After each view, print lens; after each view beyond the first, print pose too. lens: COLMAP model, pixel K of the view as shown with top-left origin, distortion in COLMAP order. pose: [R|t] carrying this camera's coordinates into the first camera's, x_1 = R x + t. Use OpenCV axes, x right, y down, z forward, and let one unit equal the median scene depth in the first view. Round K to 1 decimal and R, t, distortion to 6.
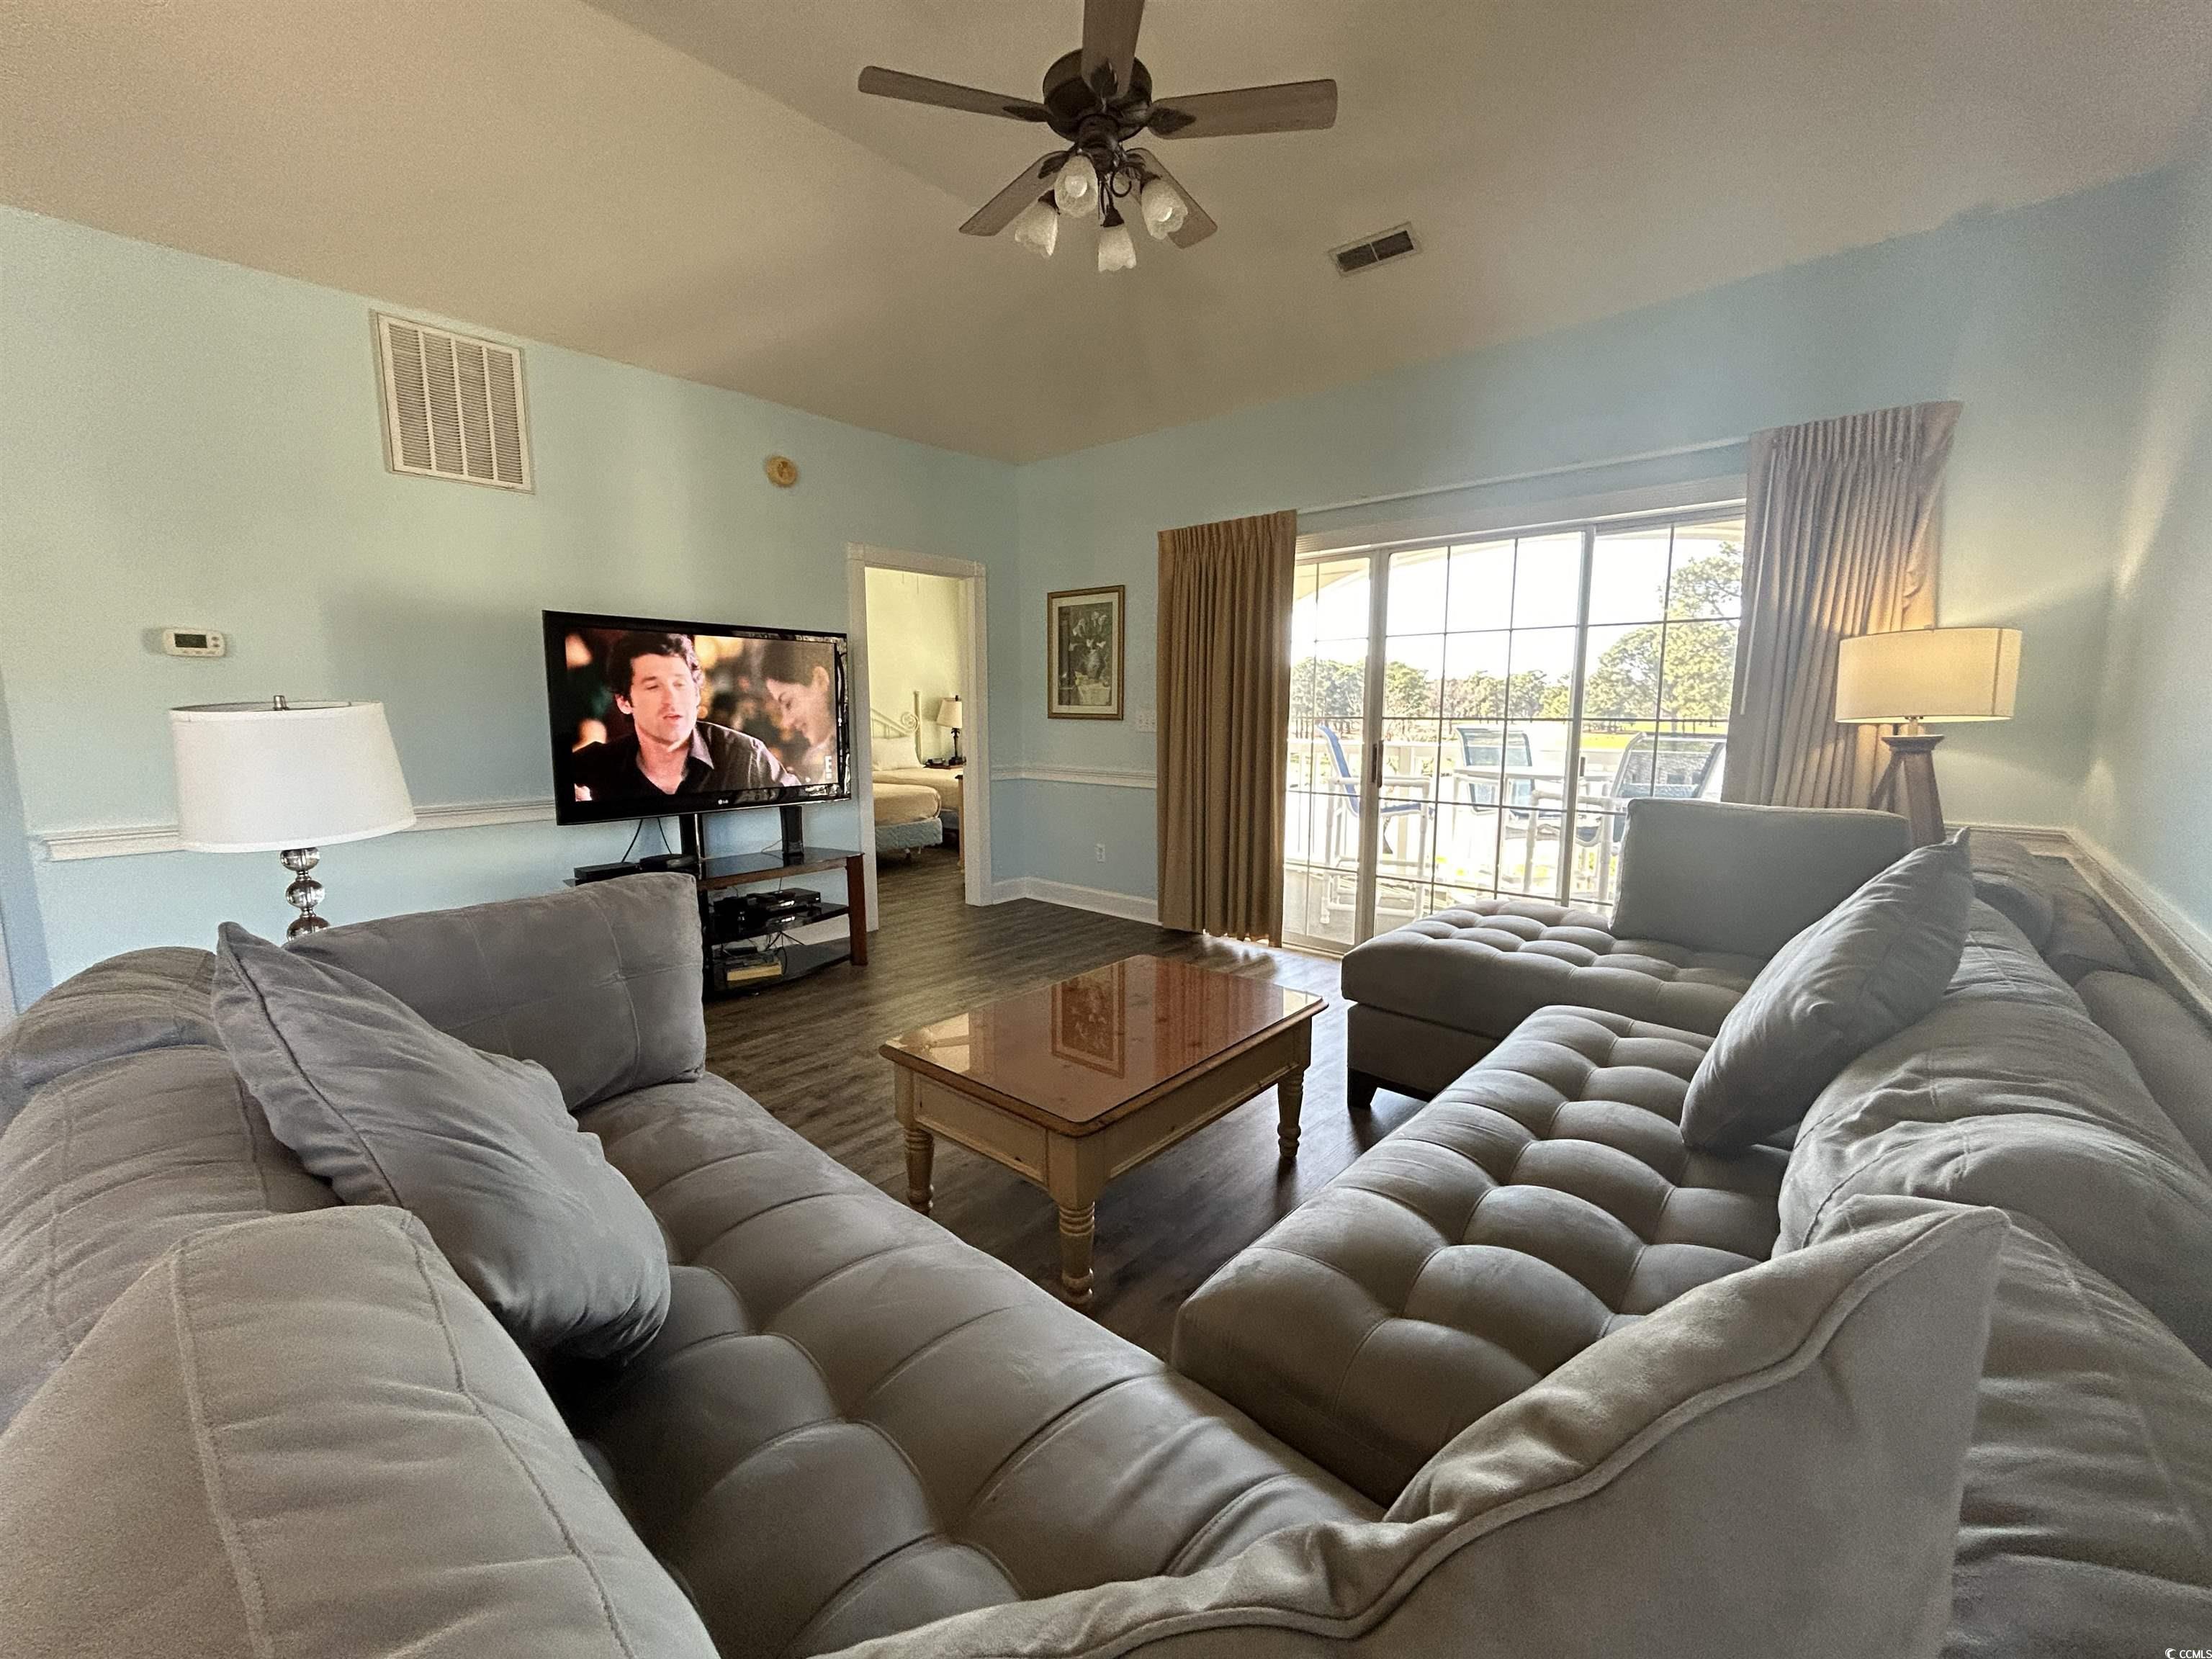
lens RADIAL K [[900.1, 0, 1106.8], [0, 900.1, 822.4], [0, 0, 1]] dist [0.001351, 0.000539]
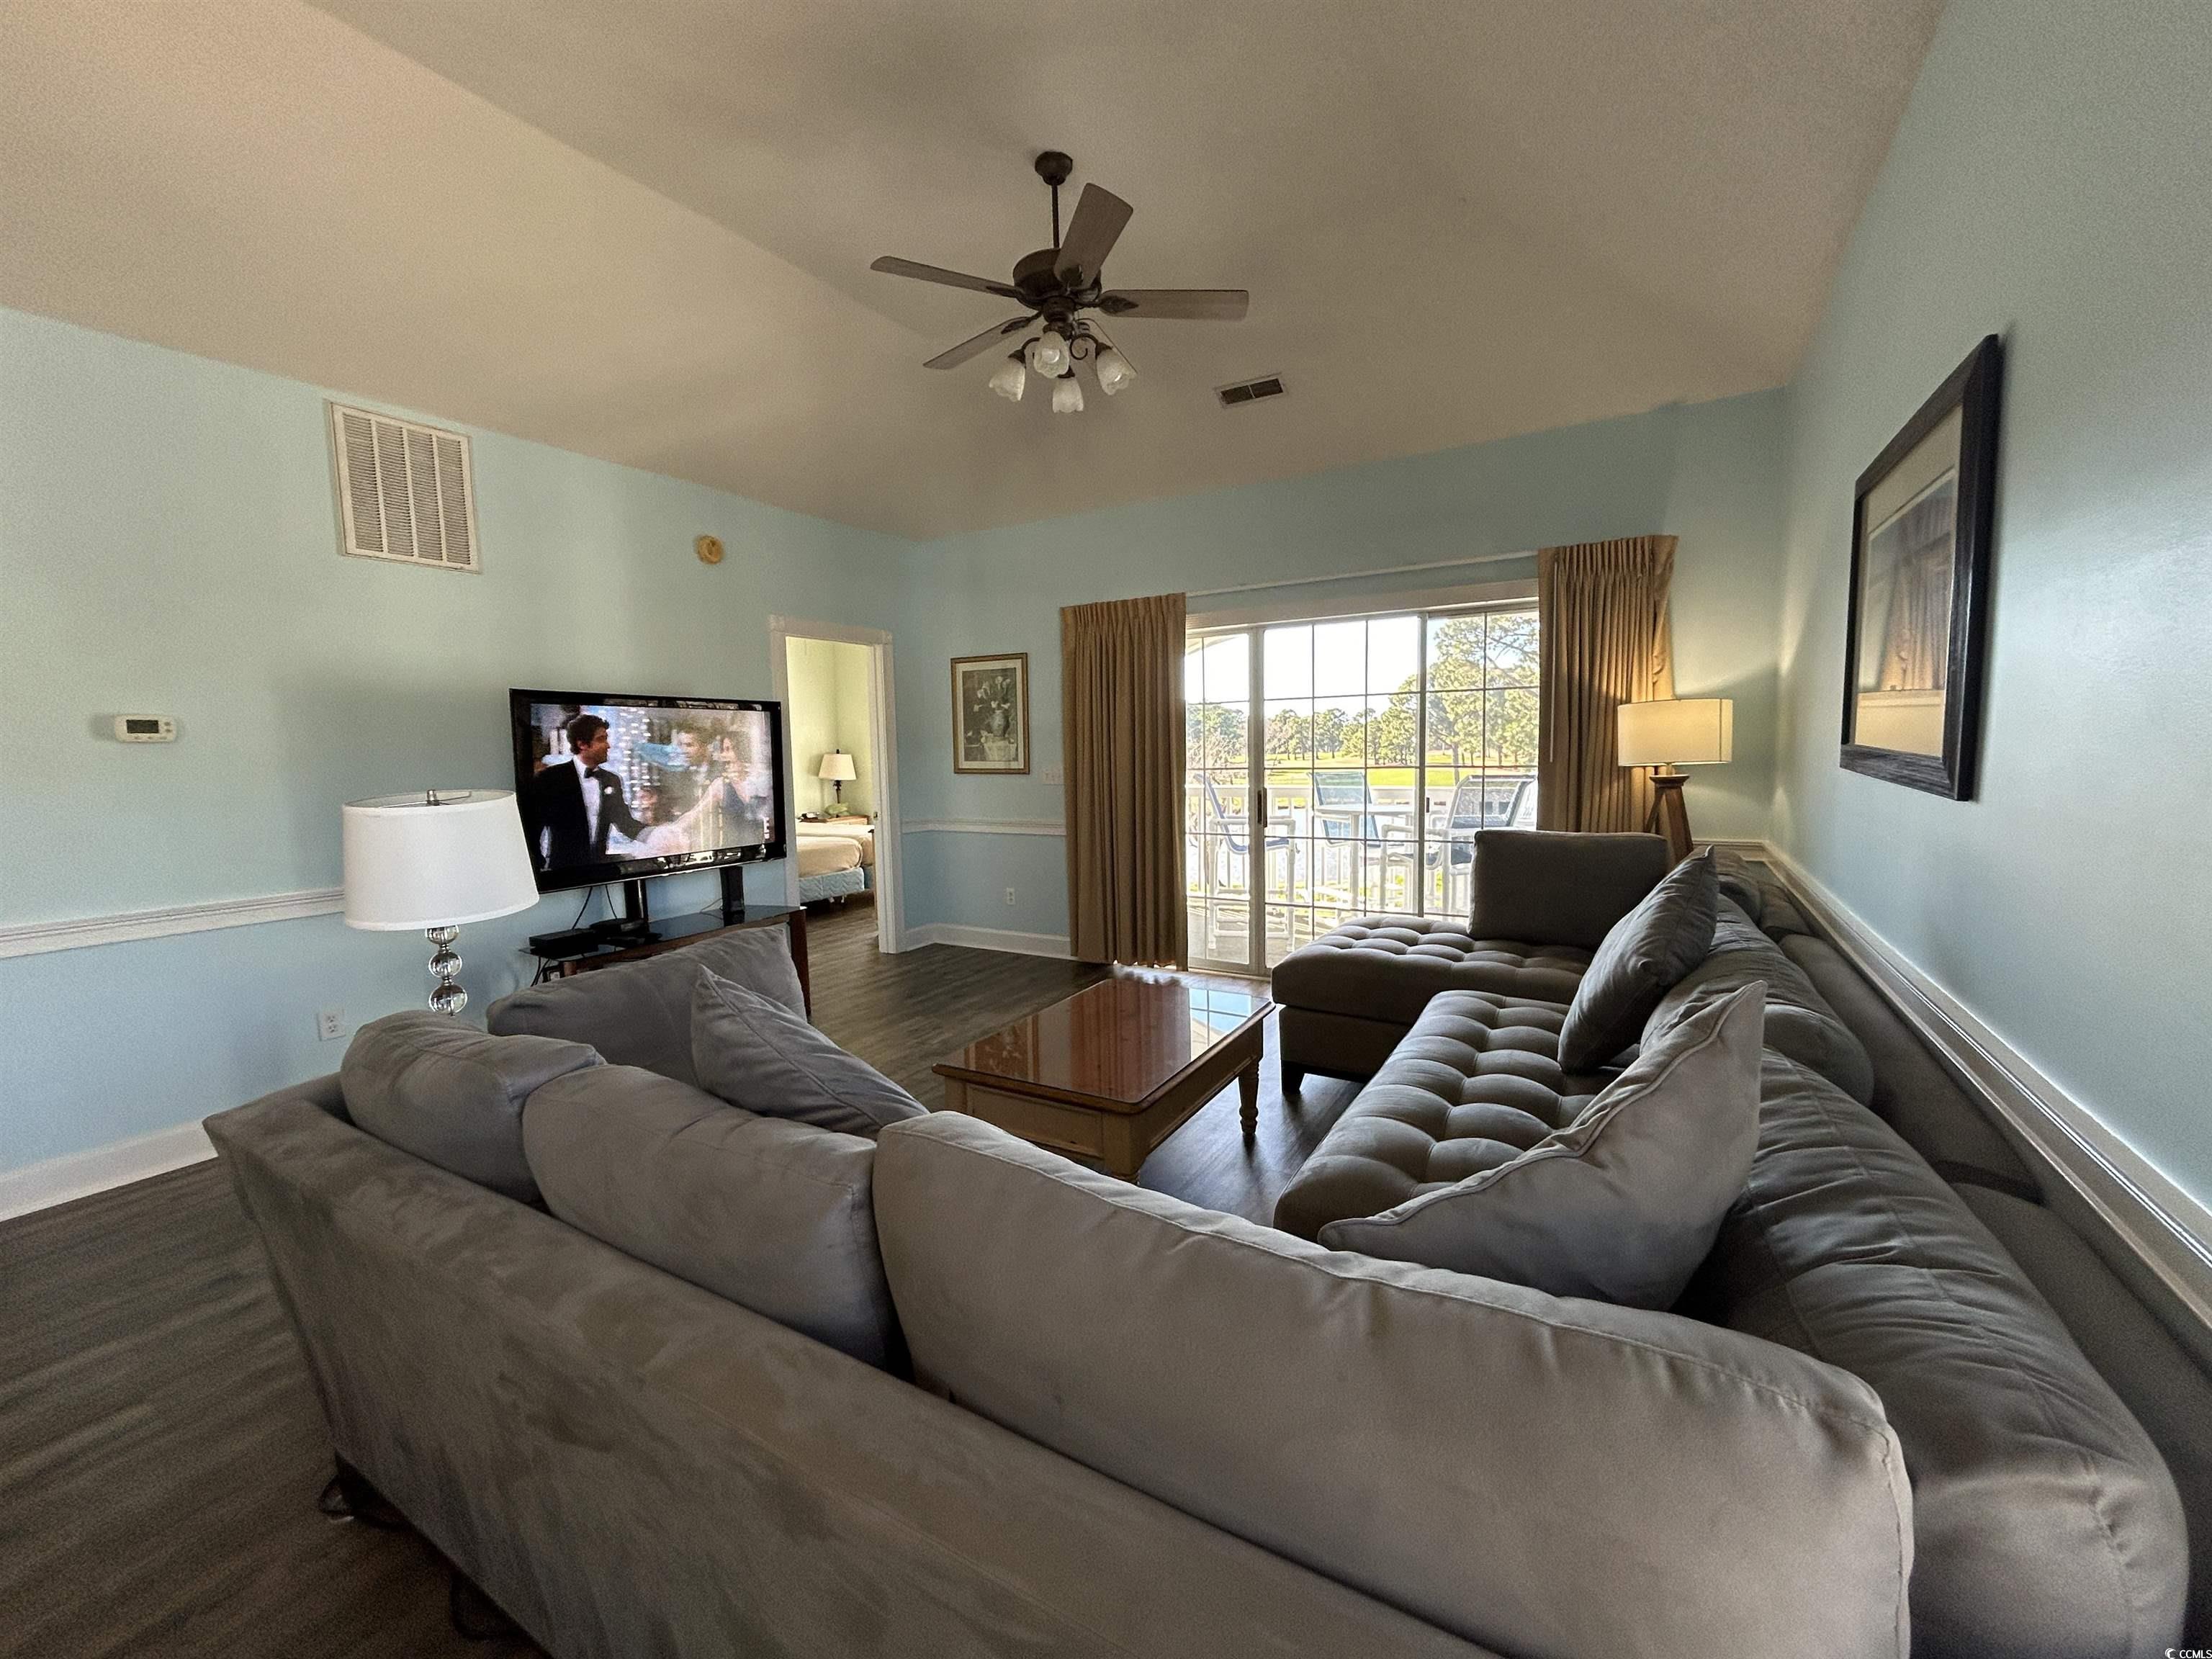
lens RADIAL K [[900.1, 0, 1106.8], [0, 900.1, 822.4], [0, 0, 1]] dist [0.001351, 0.000539]
pose [[0.981212, -0.036518, 0.189447, -0.150882], [0.045293, 0.998082, -0.042200, -0.006559], [-0.187543, 0.049988, 0.980984, -0.137359]]
